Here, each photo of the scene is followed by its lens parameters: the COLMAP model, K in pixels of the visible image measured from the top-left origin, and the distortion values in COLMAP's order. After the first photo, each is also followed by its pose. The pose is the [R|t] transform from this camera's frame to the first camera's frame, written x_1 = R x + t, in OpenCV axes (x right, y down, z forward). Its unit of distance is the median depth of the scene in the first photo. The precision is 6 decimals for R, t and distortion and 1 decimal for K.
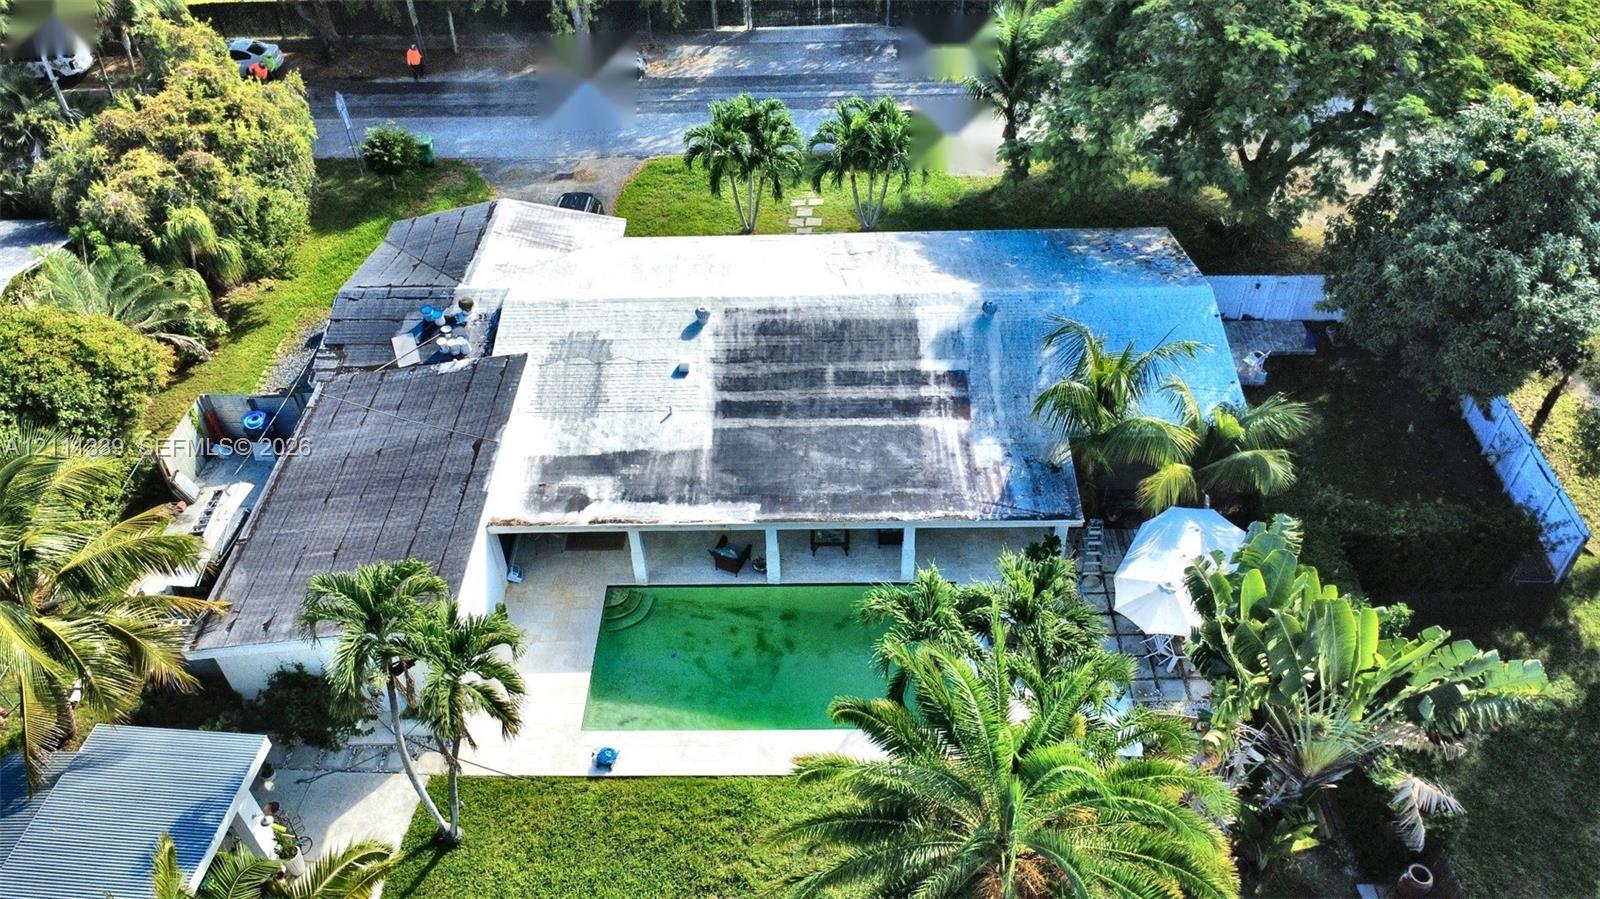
lens RADIAL K [[1170.3, 0, 803.4], [0, 1170.3, 437.7], [0, 0, 1]] dist [-0.002648, 0.014907]
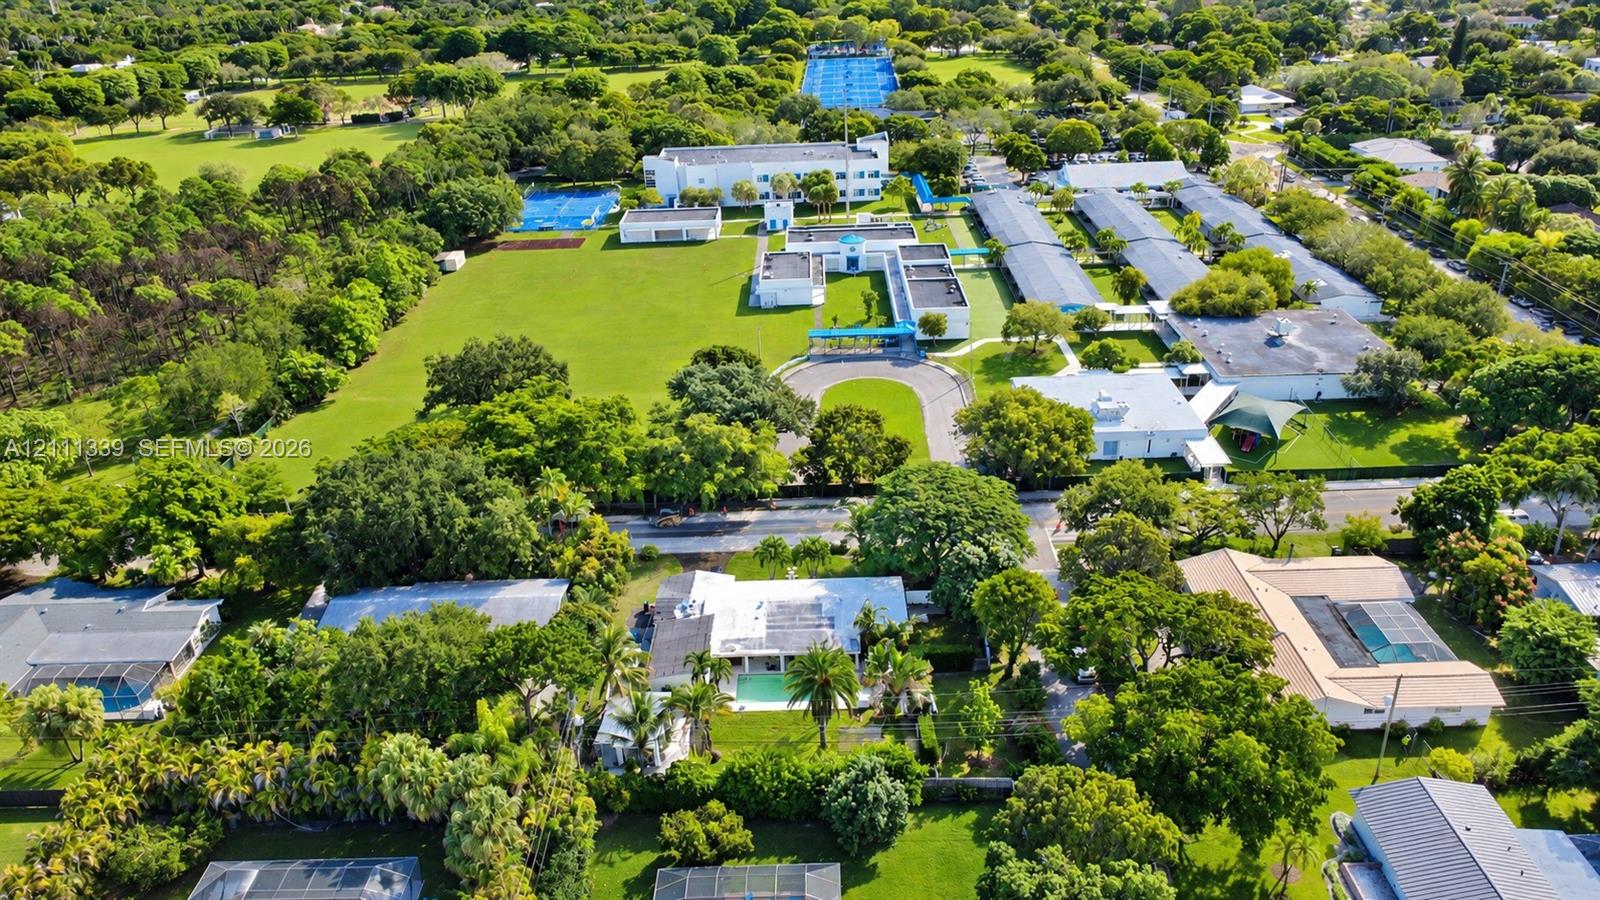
lens RADIAL K [[1170.3, 0, 801.3], [0, 1170.3, 451.6], [0, 0, 1]] dist [-0.002648, 0.014907]
pose [[0.999932, -0.011647, 0.000063, 0.041185], [0.011212, 0.961072, -0.276072, 0.463935], [0.003155, 0.276054, 0.961137, -2.707871]]
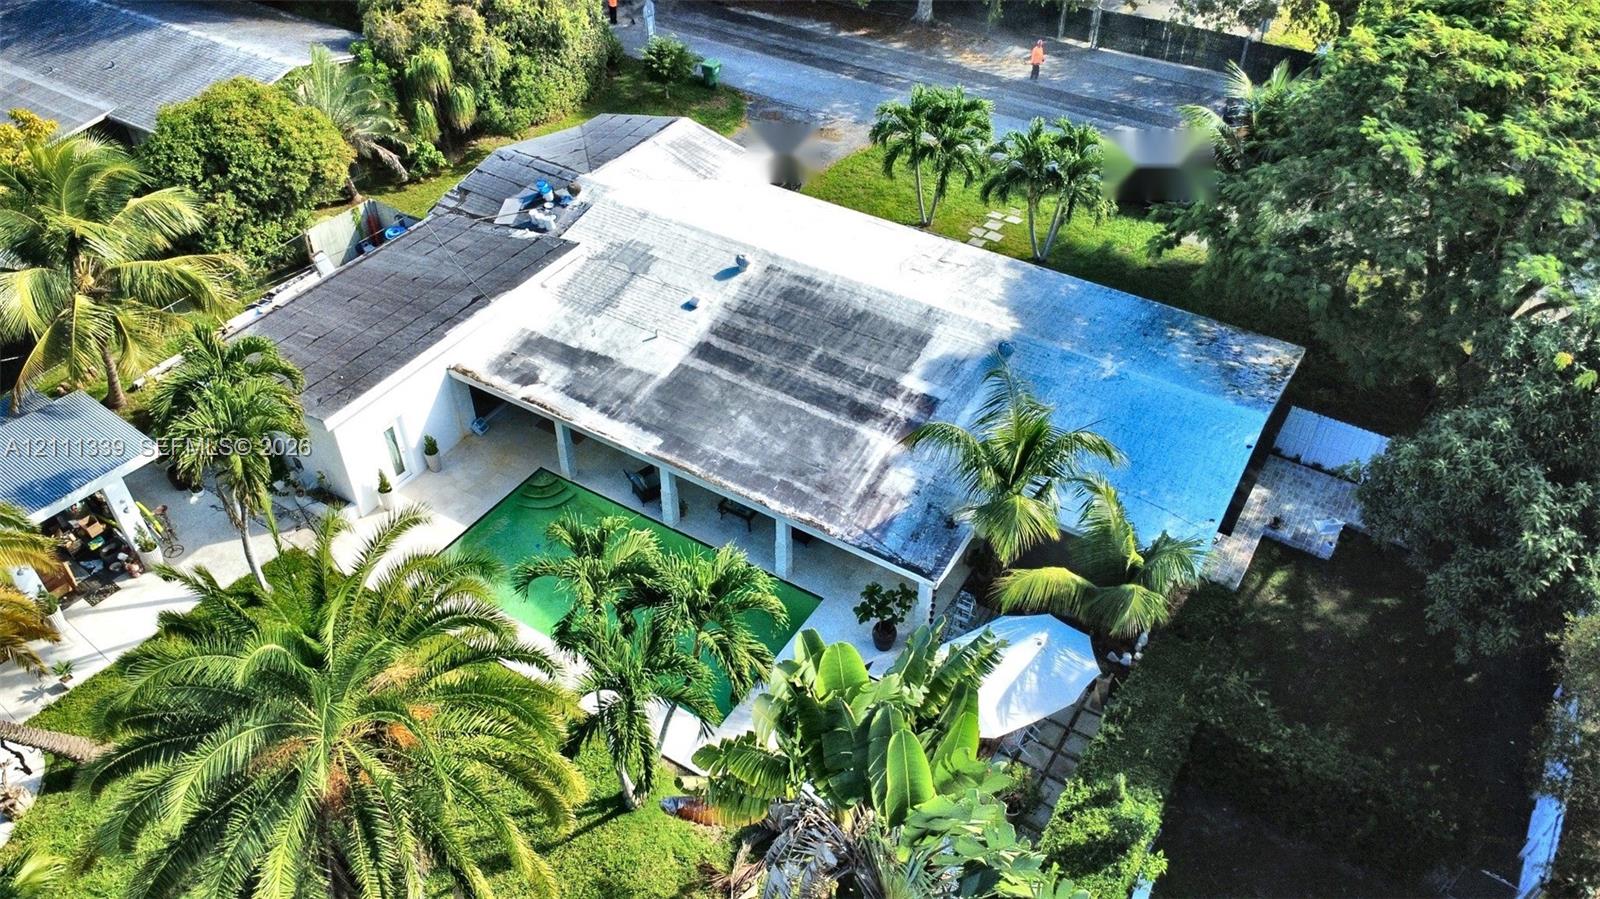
lens RADIAL K [[1170.3, 0, 796.6], [0, 1170.3, 453.0], [0, 0, 1]] dist [-0.002648, 0.014907]
pose [[0.853523, 0.363314, -0.373499, 0.408487], [-0.364534, 0.928541, 0.070187, -0.042574], [0.372309, 0.076247, 0.924971, 0.107609]]
